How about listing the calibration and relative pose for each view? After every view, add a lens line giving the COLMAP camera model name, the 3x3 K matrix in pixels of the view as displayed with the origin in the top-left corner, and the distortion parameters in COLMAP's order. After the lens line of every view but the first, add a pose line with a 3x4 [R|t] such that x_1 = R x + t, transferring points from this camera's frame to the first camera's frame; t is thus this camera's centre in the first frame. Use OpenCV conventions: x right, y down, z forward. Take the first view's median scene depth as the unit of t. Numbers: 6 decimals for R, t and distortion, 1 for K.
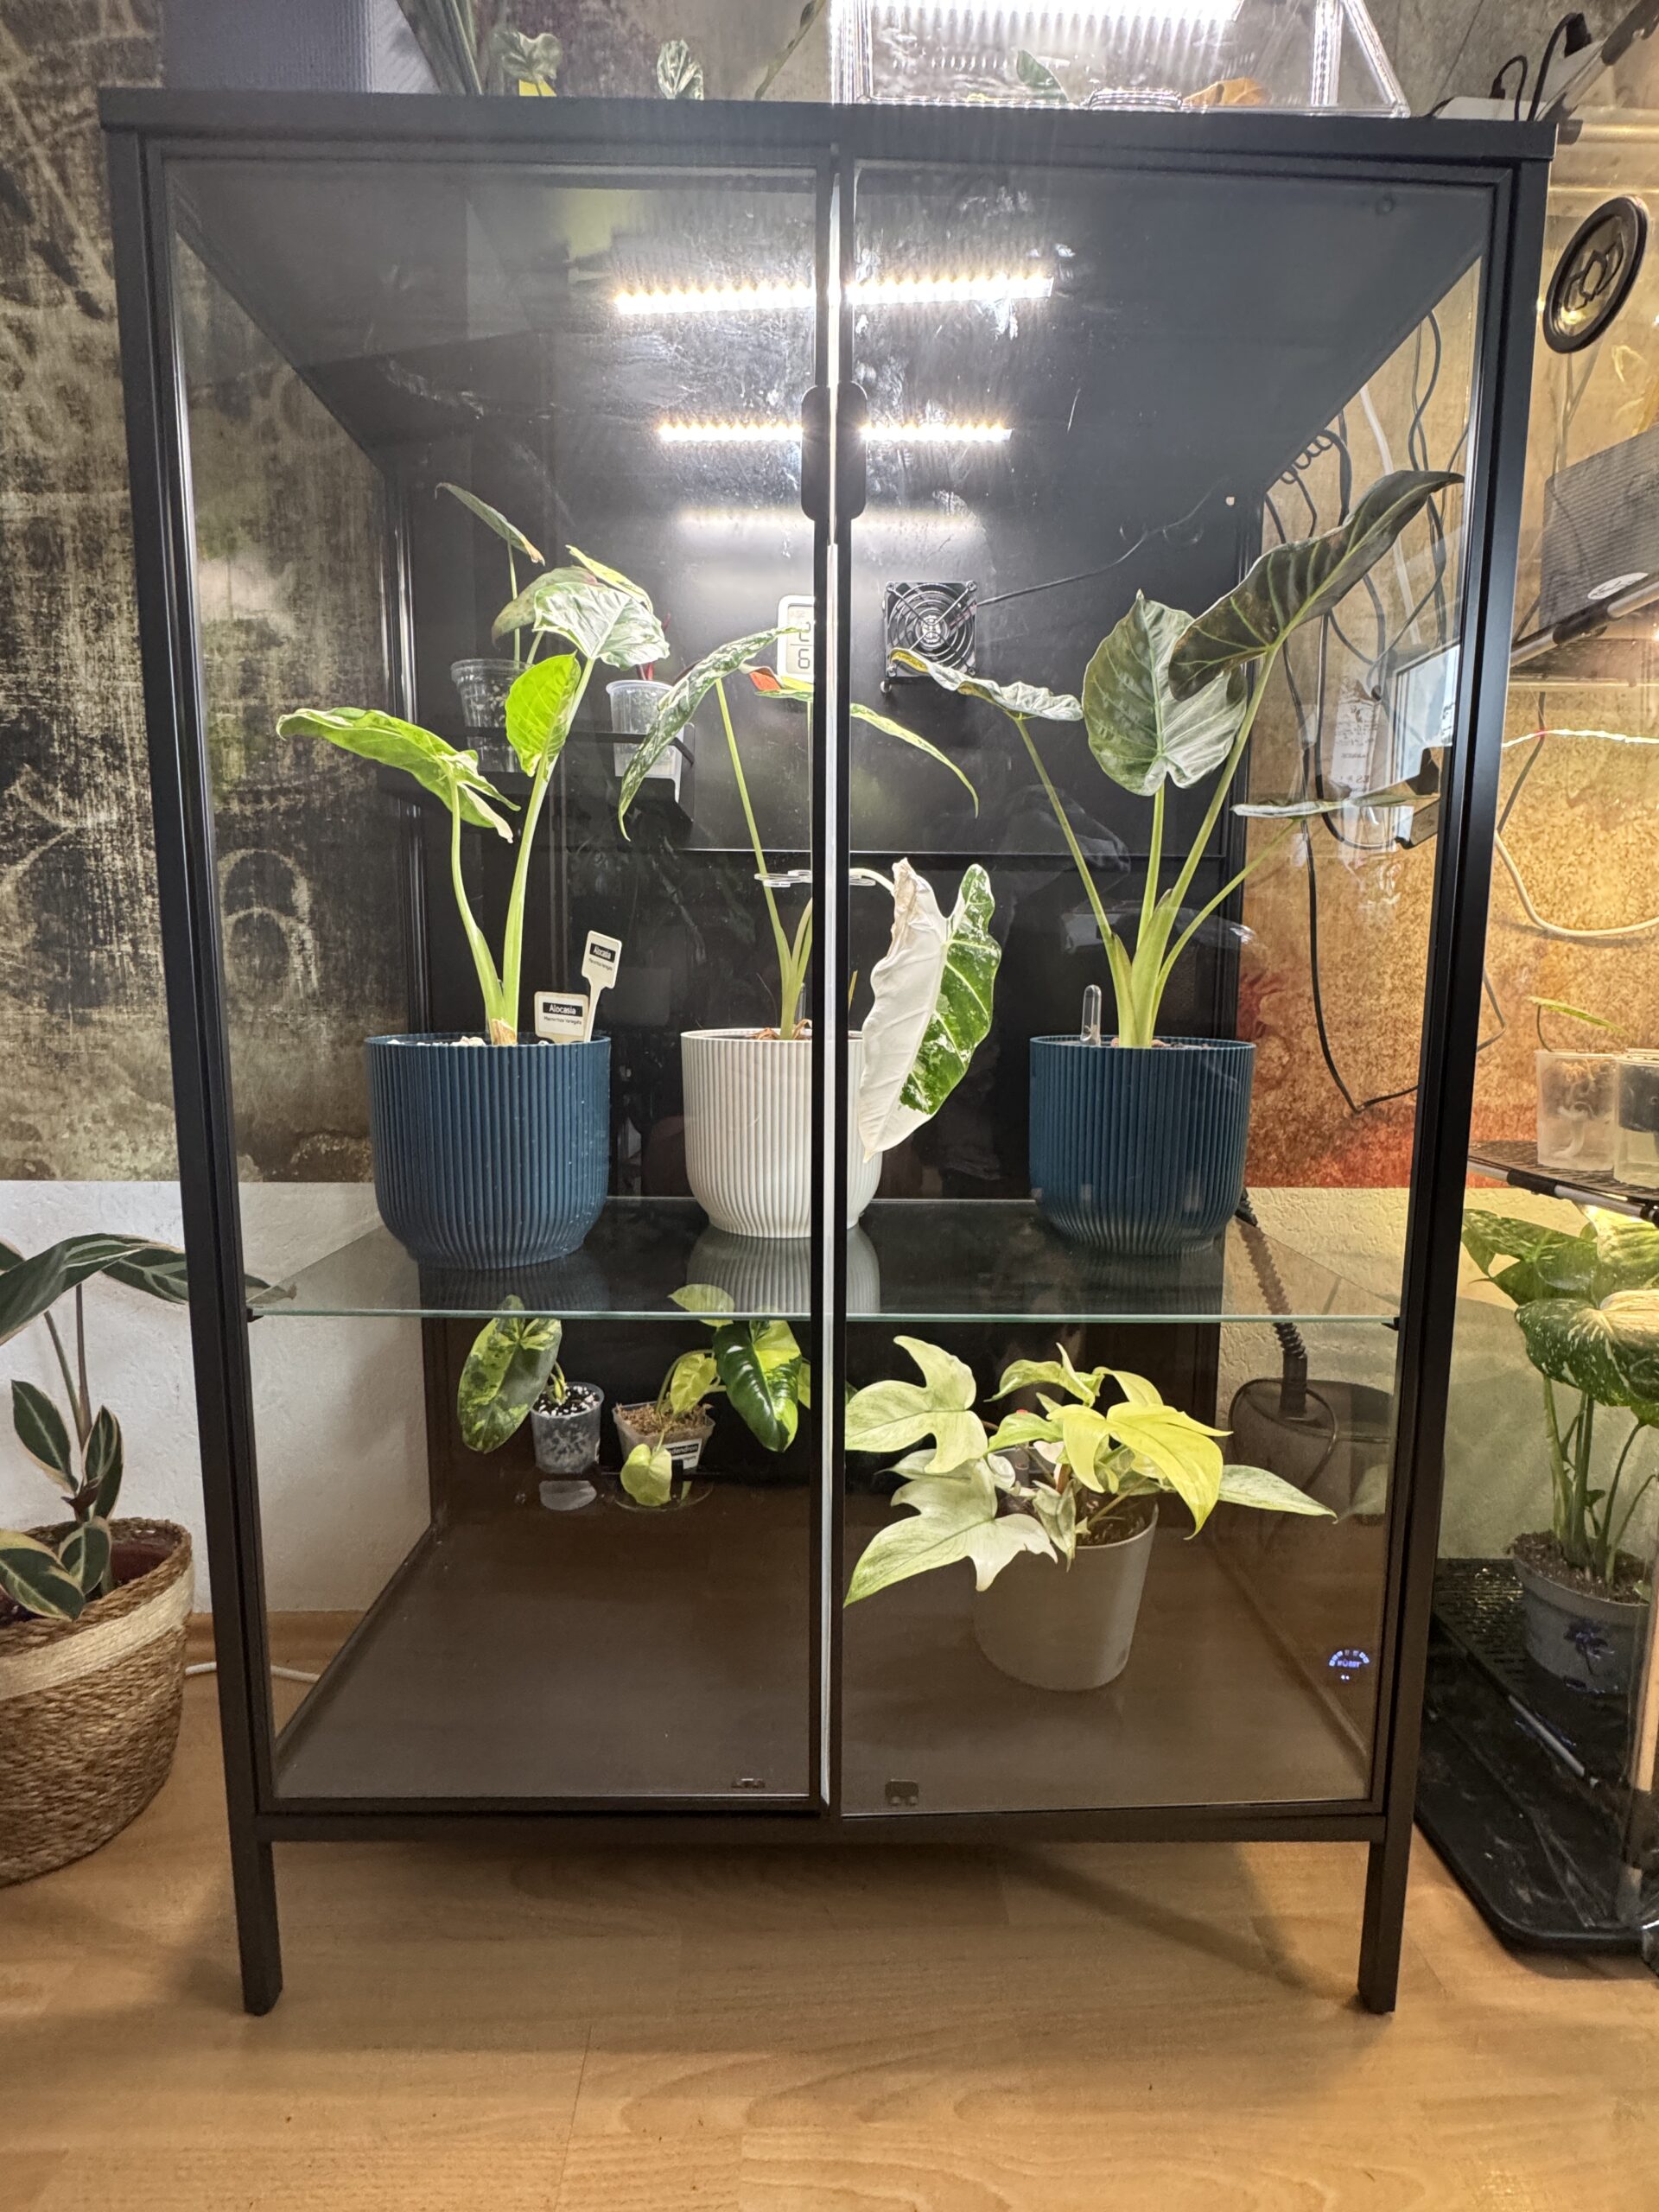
lens RADIAL K [[940.9, 0, 826.4], [0, 940.9, 1087.4], [0, 0, 1]] dist [-0.002457, -0.000622]
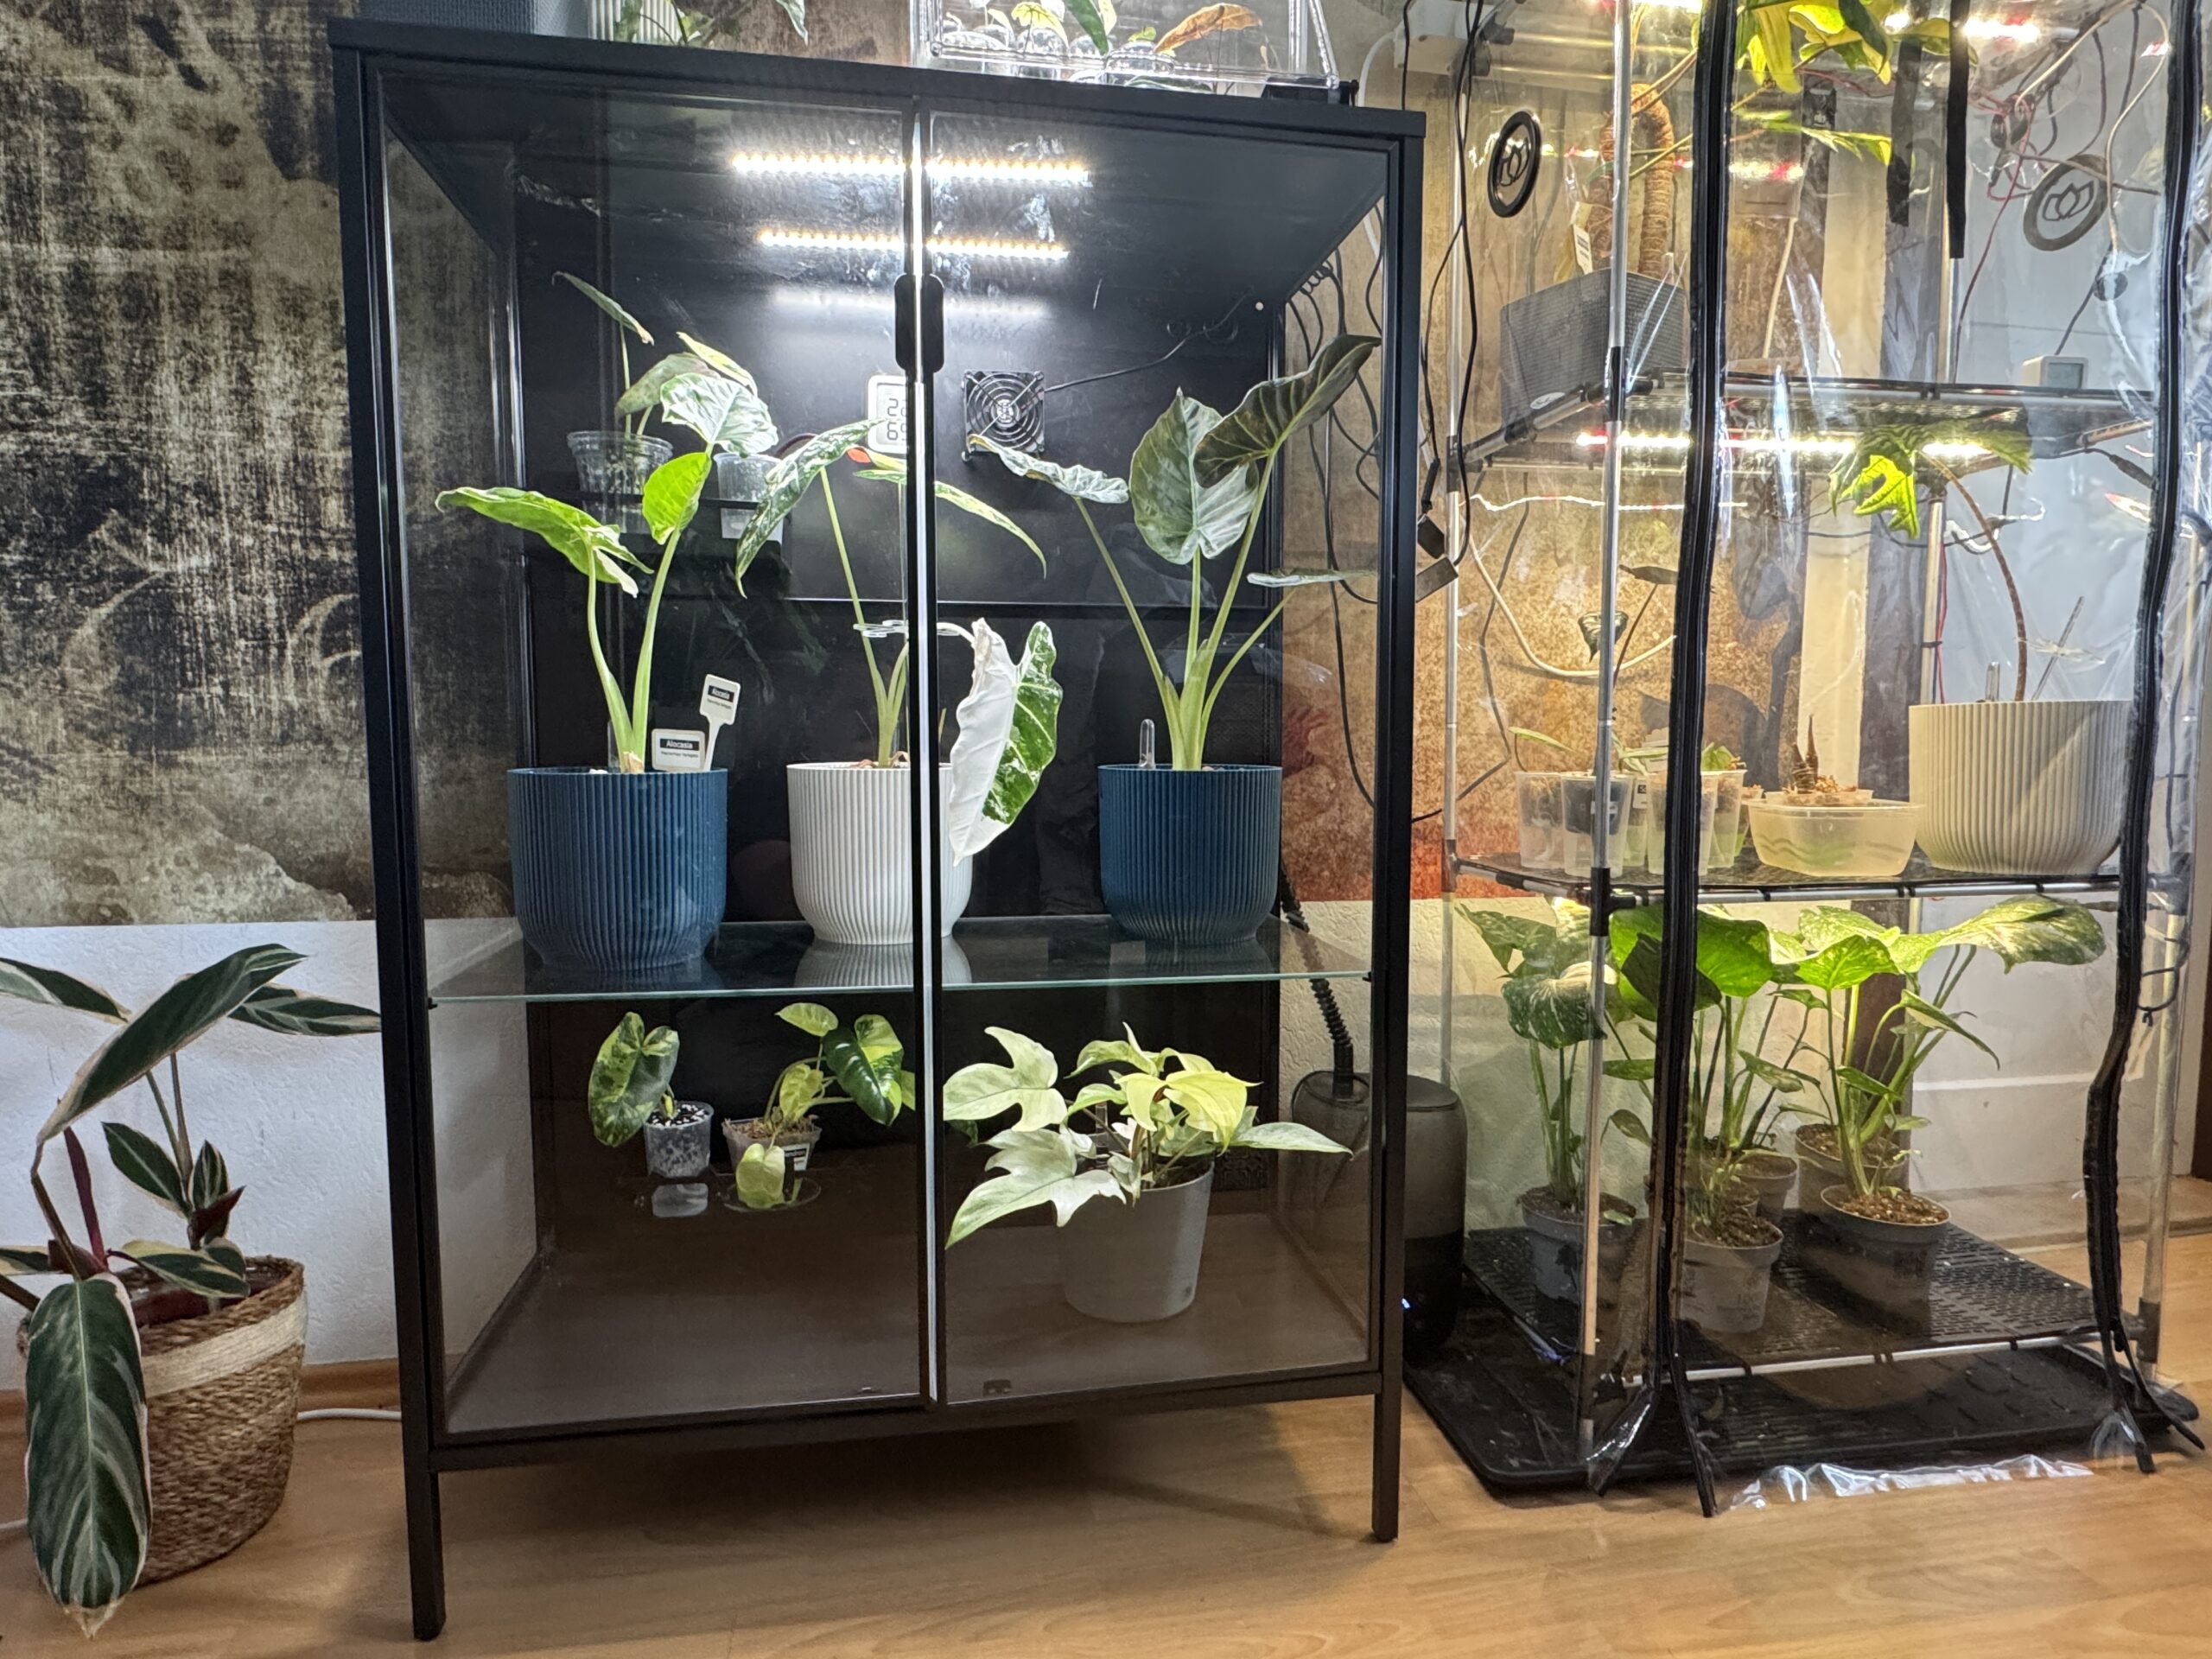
lens RADIAL K [[1266.9, 0, 1106.0], [0, 1266.9, 829.5], [0, 0, 1]] dist [-0.003799, 0.000136]
pose [[0.988074, -0.019879, 0.152689, -0.013282], [0.024656, 0.999262, -0.029454, 0.074291], [-0.151991, 0.032867, 0.987835, -0.554467]]
